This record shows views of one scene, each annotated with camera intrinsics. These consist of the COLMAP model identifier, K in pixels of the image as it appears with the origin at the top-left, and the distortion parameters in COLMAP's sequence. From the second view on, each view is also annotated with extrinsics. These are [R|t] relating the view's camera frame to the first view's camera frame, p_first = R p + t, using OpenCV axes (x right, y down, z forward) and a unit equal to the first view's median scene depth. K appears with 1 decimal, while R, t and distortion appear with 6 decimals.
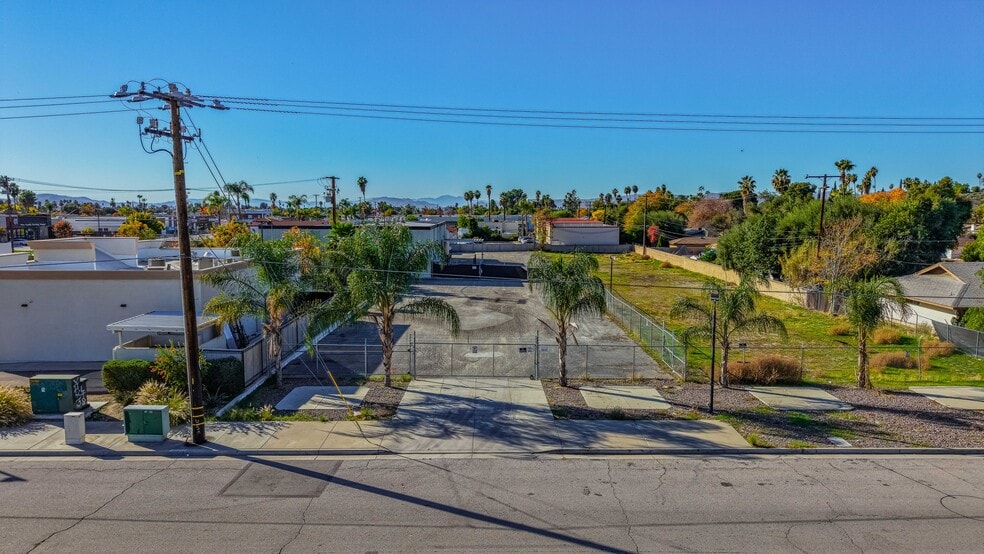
lens RADIAL K [[648.6, 0, 494.7], [0, 648.6, 276.2], [0, 0, 1]] dist [0.054023, -0.074792]
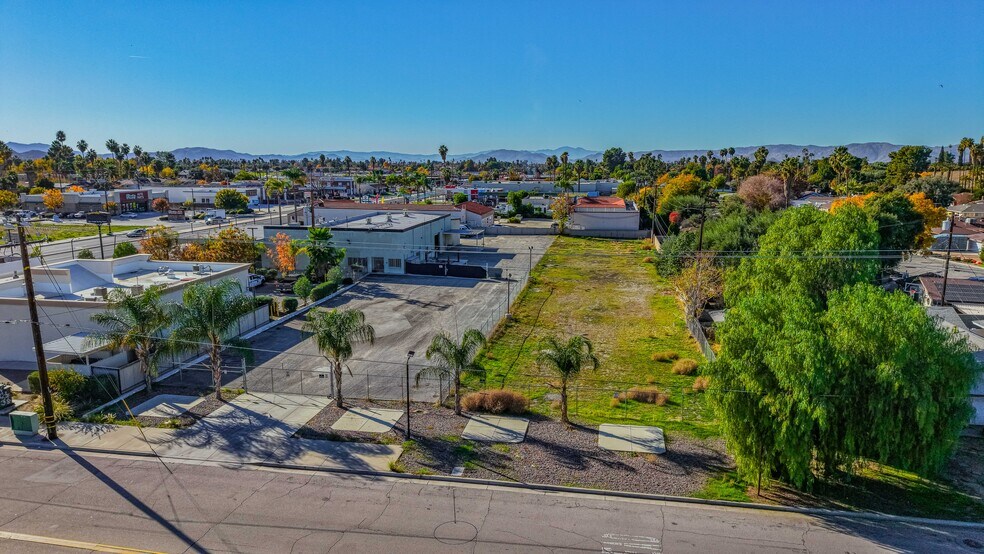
lens RADIAL K [[648.6, 0, 494.7], [0, 648.6, 276.2], [0, 0, 1]] dist [0.054023, -0.074792]
pose [[0.984166, 0.029987, -0.174692, 0.697705], [-0.017466, 0.997195, 0.072776, -0.215800], [0.176384, -0.068573, 0.981930, -0.254811]]
